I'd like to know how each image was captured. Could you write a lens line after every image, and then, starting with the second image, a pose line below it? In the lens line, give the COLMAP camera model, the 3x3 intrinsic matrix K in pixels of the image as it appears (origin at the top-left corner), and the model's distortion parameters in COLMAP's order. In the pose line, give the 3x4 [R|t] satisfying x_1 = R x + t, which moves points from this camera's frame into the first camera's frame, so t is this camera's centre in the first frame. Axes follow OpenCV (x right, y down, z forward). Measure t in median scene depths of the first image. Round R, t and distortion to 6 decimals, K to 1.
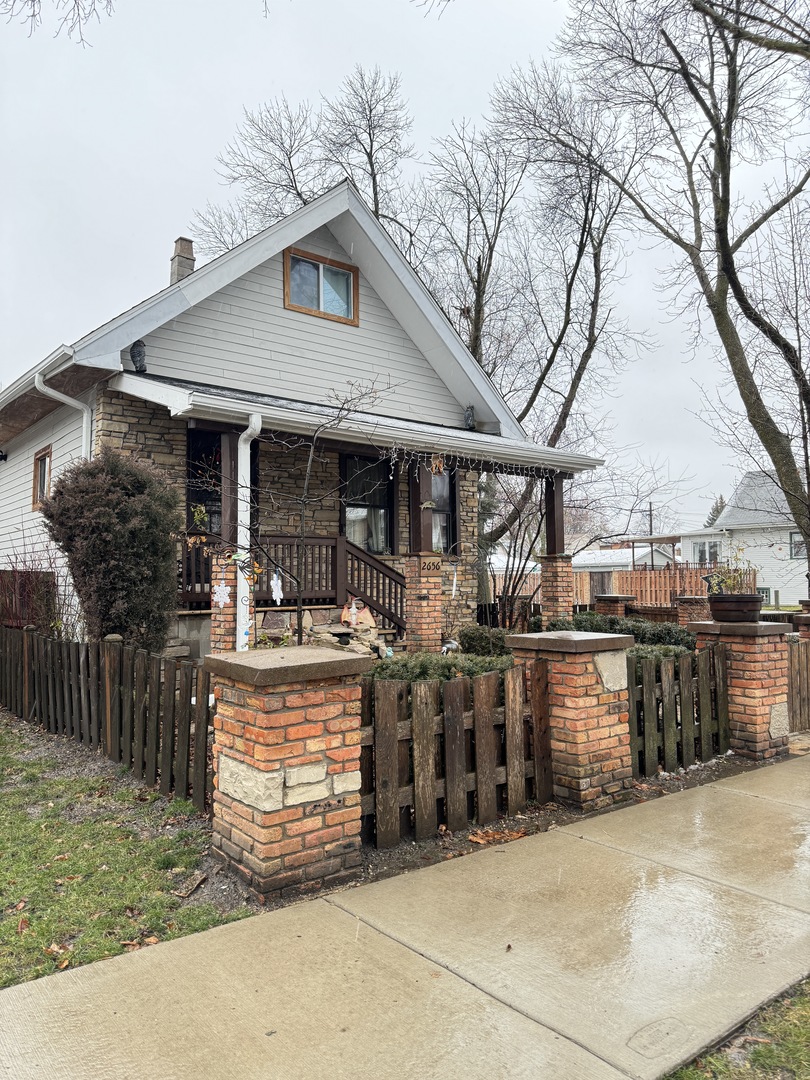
lens RADIAL K [[785.0, 0, 401.9], [0, 785.0, 541.2], [0, 0, 1]] dist [0.002886, -0.011657]
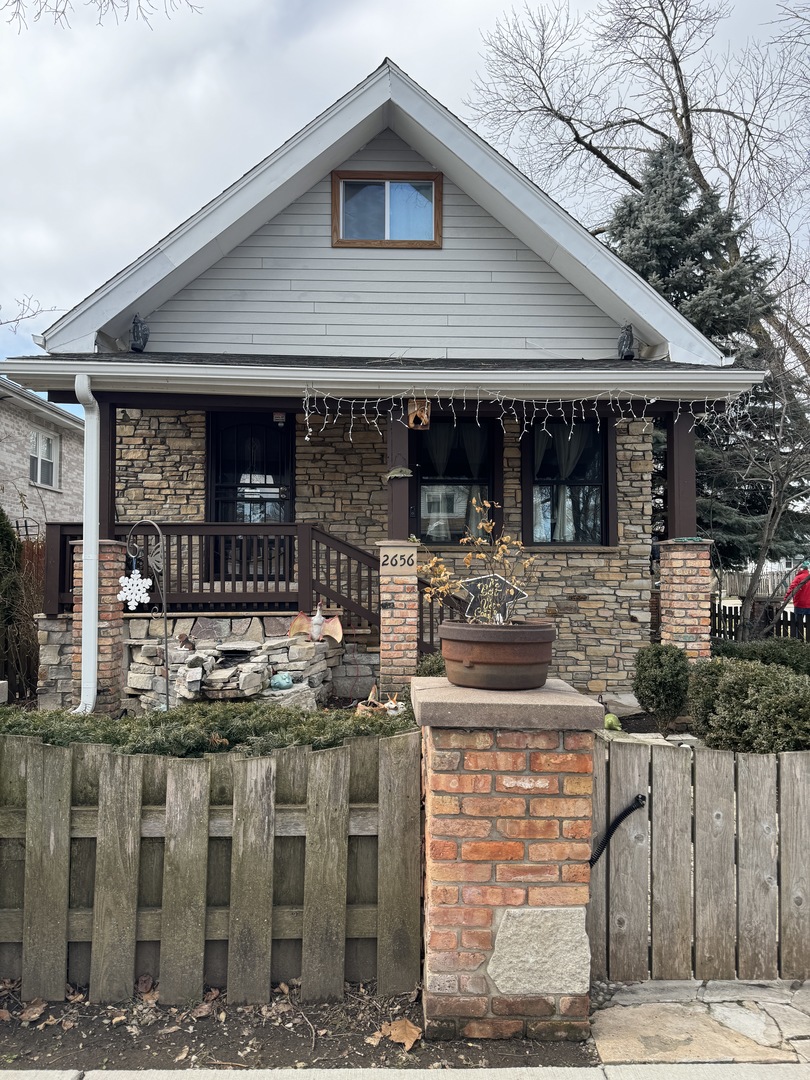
lens RADIAL K [[785.0, 0, 405.6], [0, 785.0, 544.4], [0, 0, 1]] dist [0.002886, -0.011657]
pose [[0.795214, -0.020184, -0.605993, 0.406539], [0.025382, 0.999678, 0.000011, 0.015680], [0.605798, -0.015390, 0.795470, 0.394141]]
